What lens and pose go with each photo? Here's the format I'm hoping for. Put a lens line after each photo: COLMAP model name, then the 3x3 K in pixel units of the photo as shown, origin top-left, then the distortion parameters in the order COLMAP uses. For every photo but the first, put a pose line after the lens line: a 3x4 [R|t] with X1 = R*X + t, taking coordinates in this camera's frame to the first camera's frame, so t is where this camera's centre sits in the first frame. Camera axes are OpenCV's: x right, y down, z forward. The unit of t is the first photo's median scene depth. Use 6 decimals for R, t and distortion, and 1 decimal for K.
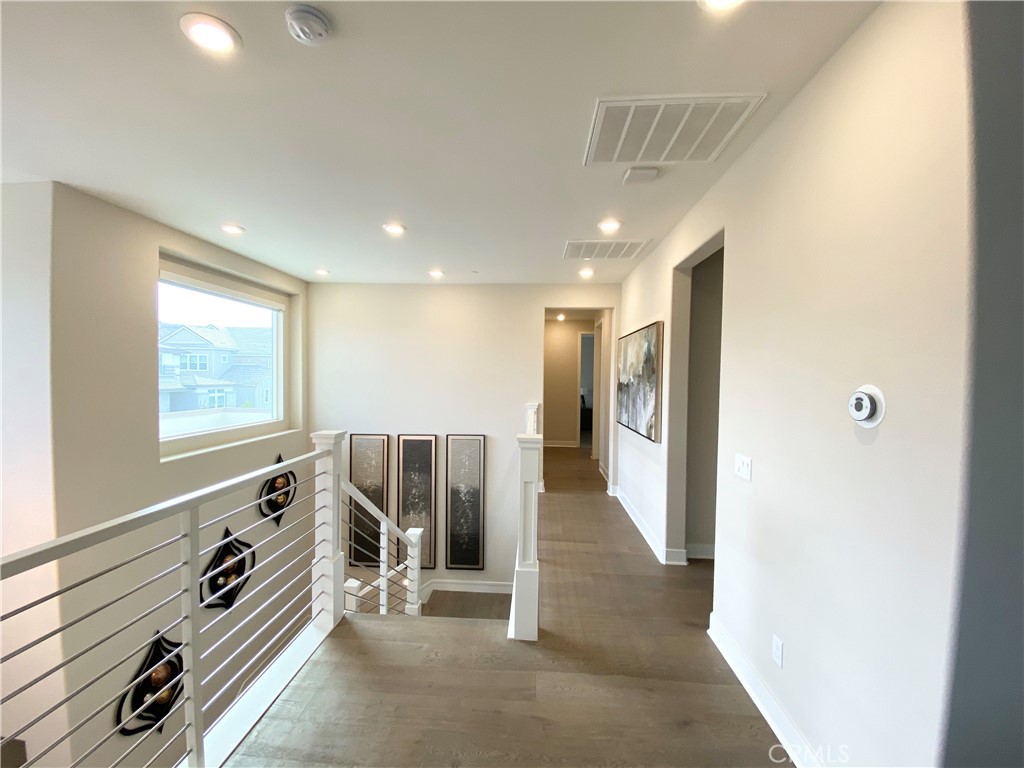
lens RADIAL K [[414.1, 0, 511.3], [0, 414.1, 385.7], [0, 0, 1]] dist [0.000391, -0.003939]
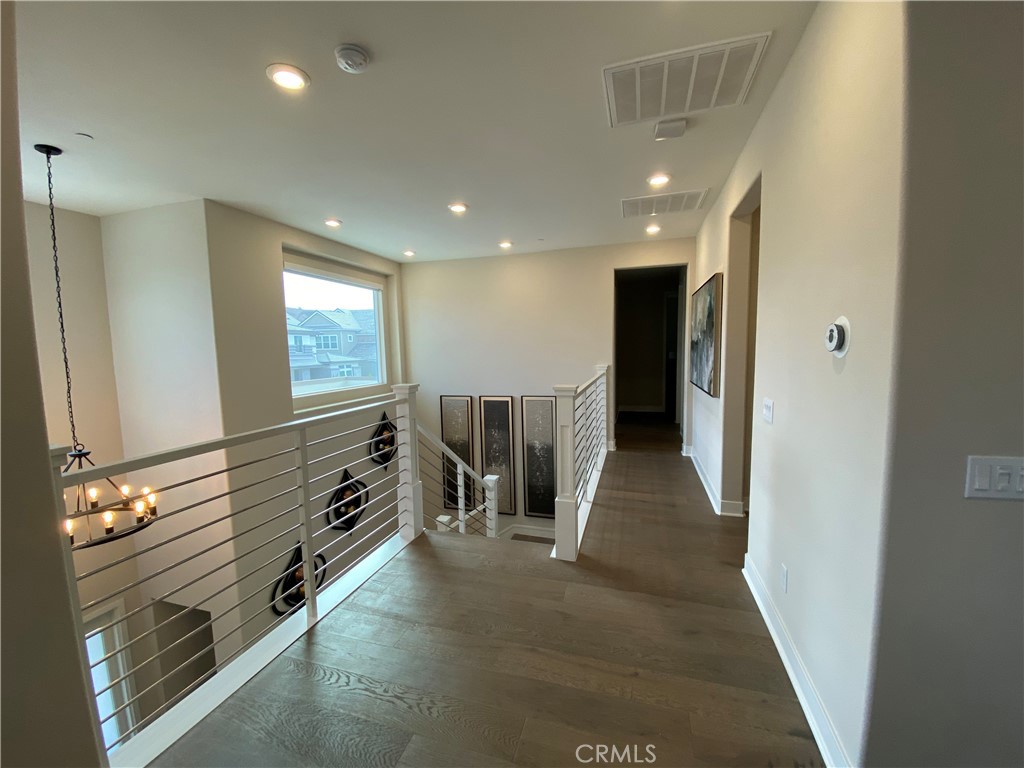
lens RADIAL K [[414.1, 0, 514.2], [0, 414.1, 385.9], [0, 0, 1]] dist [0.000391, -0.003939]
pose [[0.972297, -0.011350, -0.233471, 0.113190], [0.027598, 0.997408, 0.066447, 0.030052], [0.232112, -0.071050, 0.970091, -0.081503]]
